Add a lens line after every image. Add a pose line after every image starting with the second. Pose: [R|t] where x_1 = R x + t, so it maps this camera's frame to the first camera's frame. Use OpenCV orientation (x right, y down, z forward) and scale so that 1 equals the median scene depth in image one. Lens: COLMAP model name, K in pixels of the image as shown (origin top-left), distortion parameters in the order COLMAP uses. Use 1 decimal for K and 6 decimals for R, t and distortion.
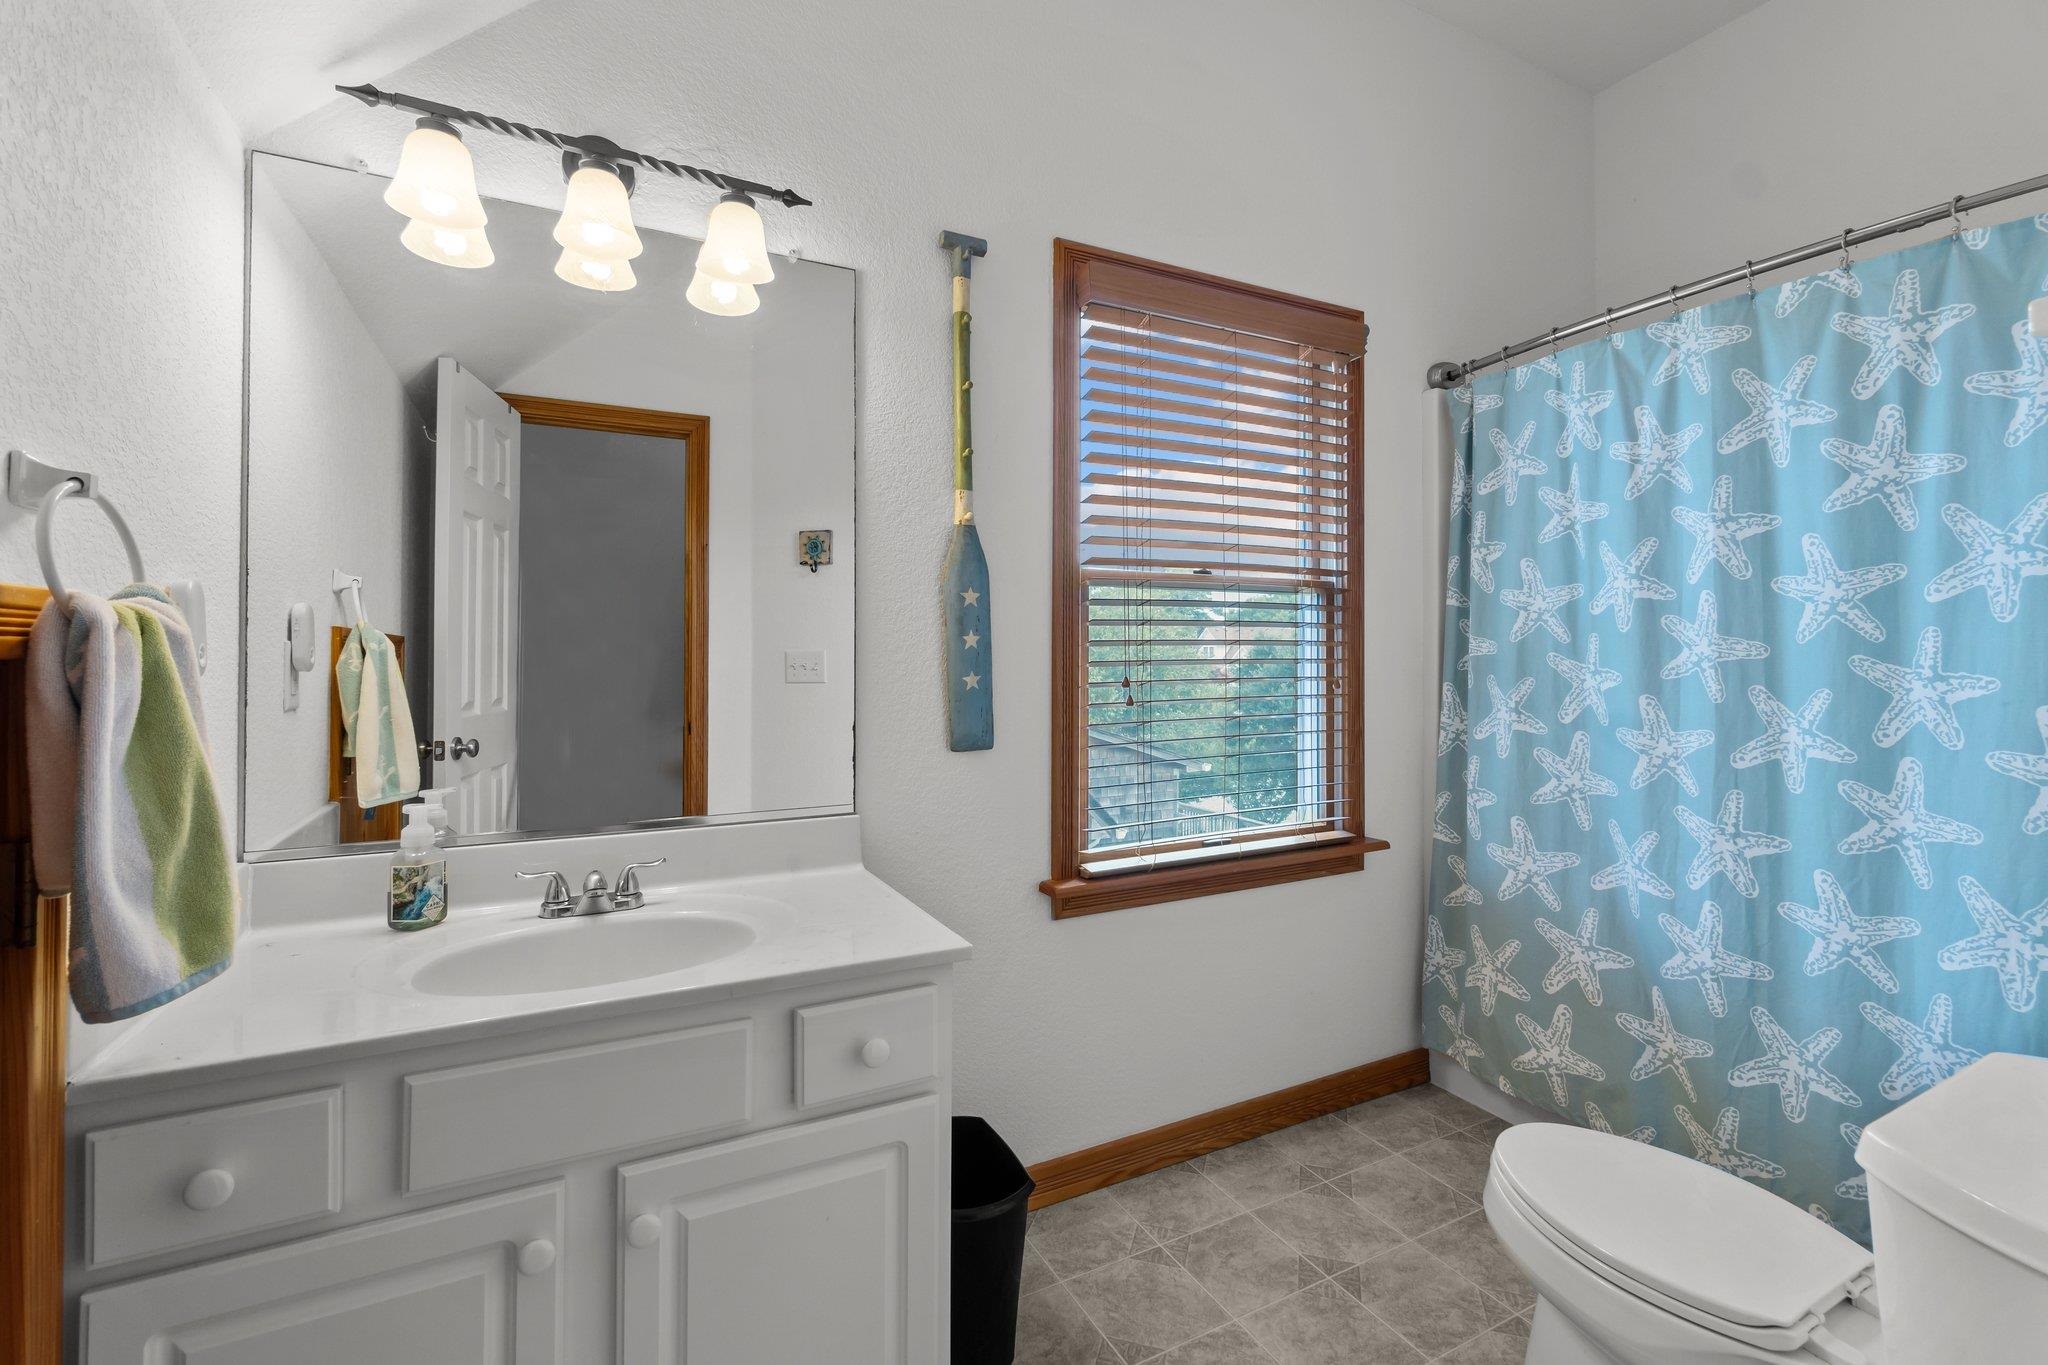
lens RADIAL K [[882.8, 0, 1021.4], [0, 882.8, 664.6], [0, 0, 1]] dist [-0.002841, -0.000152]
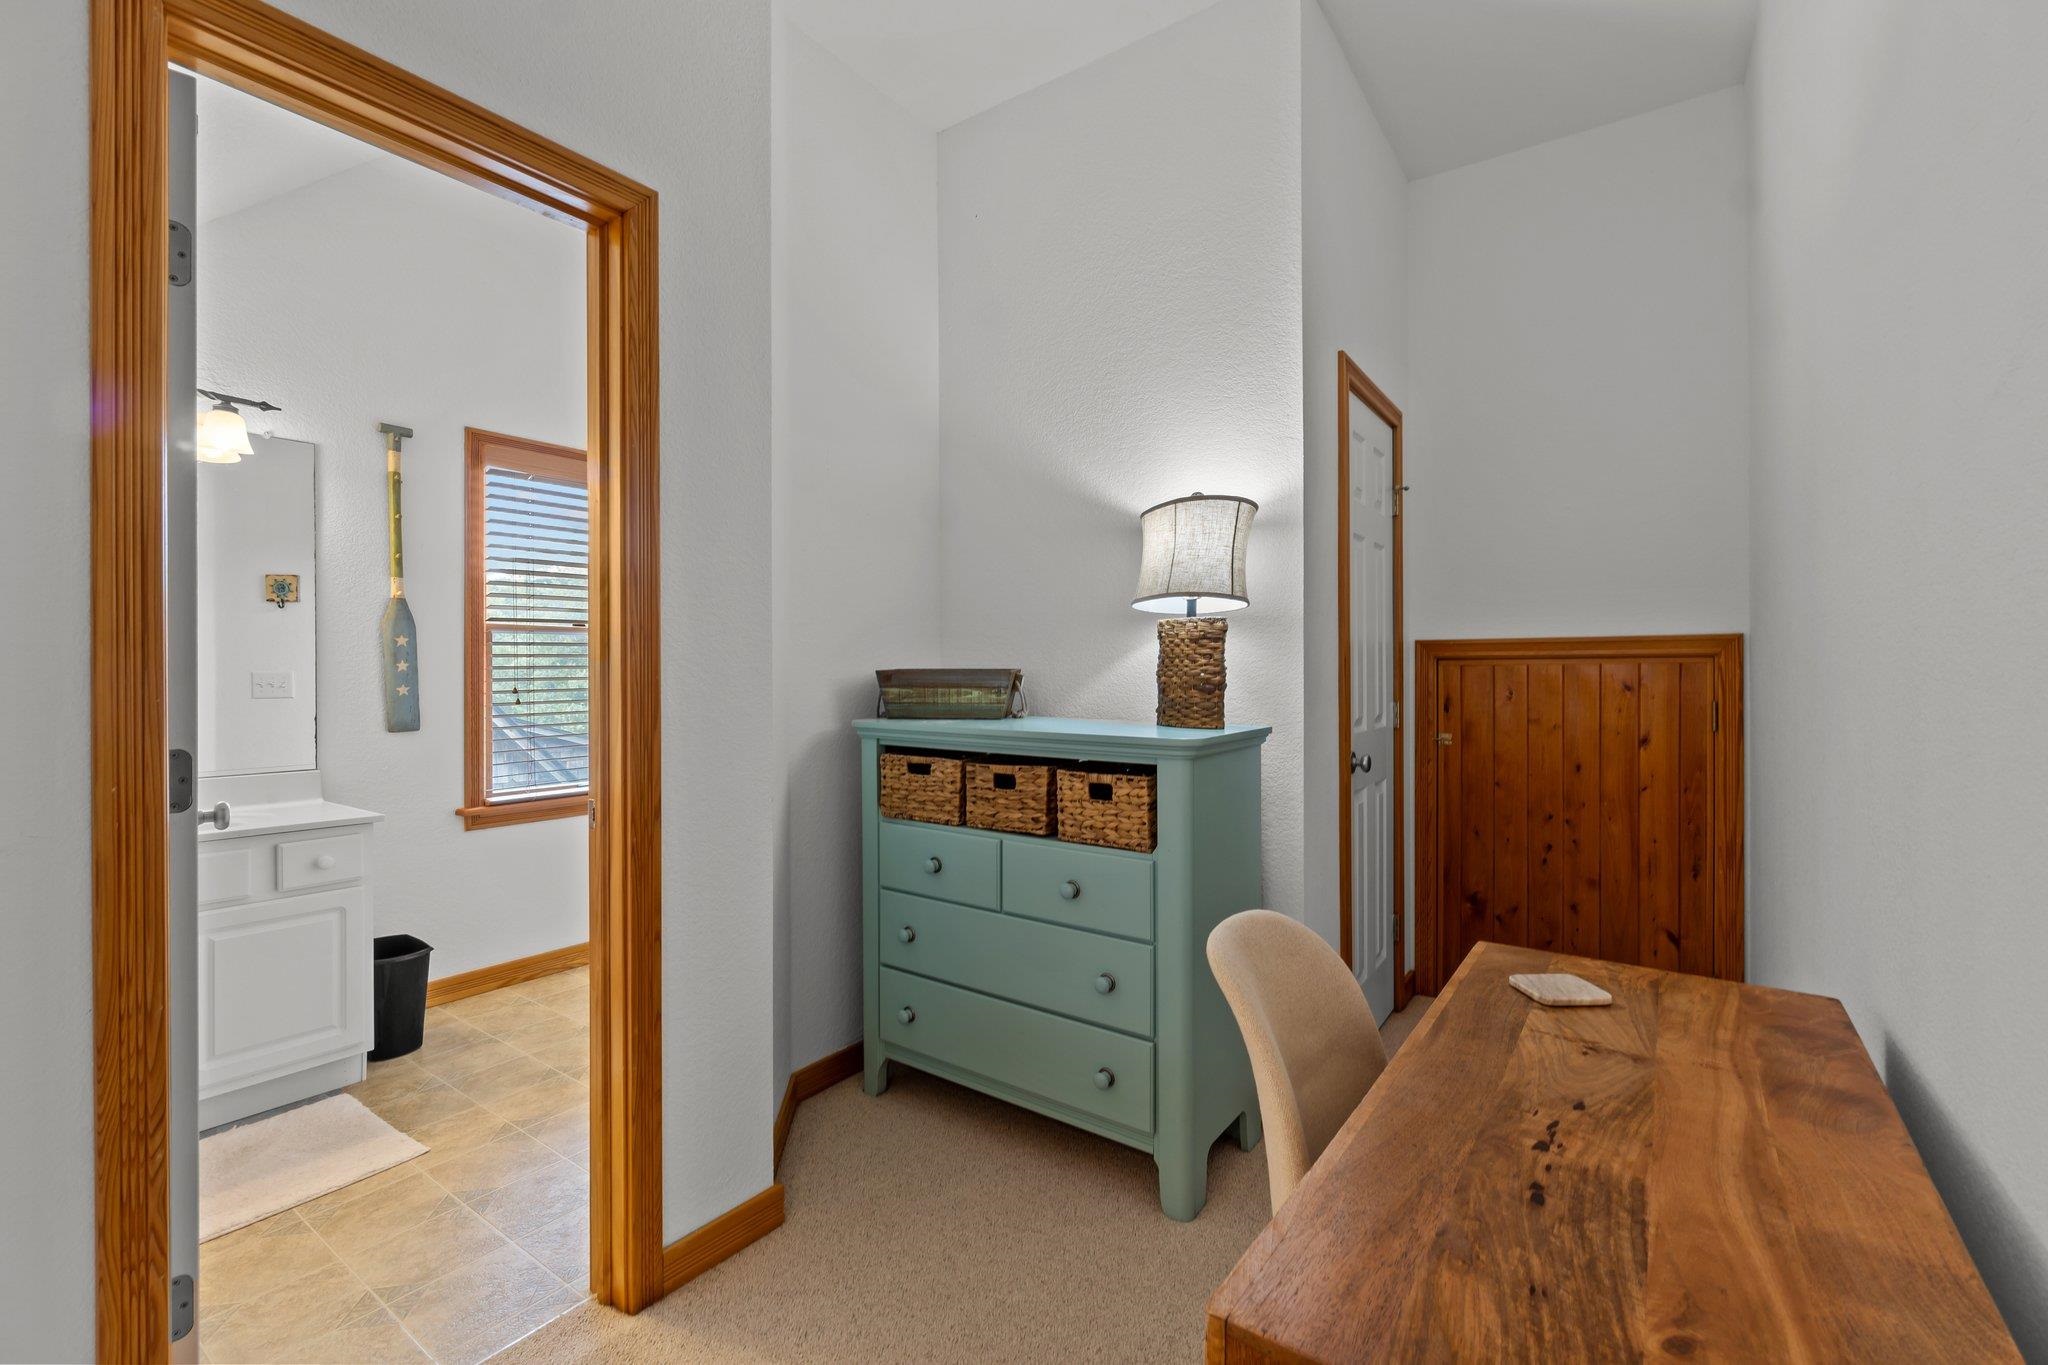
lens RADIAL K [[882.8, 0, 1031.1], [0, 882.8, 681.8], [0, 0, 1]] dist [-0.002841, -0.000152]
pose [[0.887514, -0.008285, 0.460707, 0.231804], [0.008517, 0.999962, 0.001575, 0.009538], [-0.460702, 0.002526, 0.887551, -1.047875]]
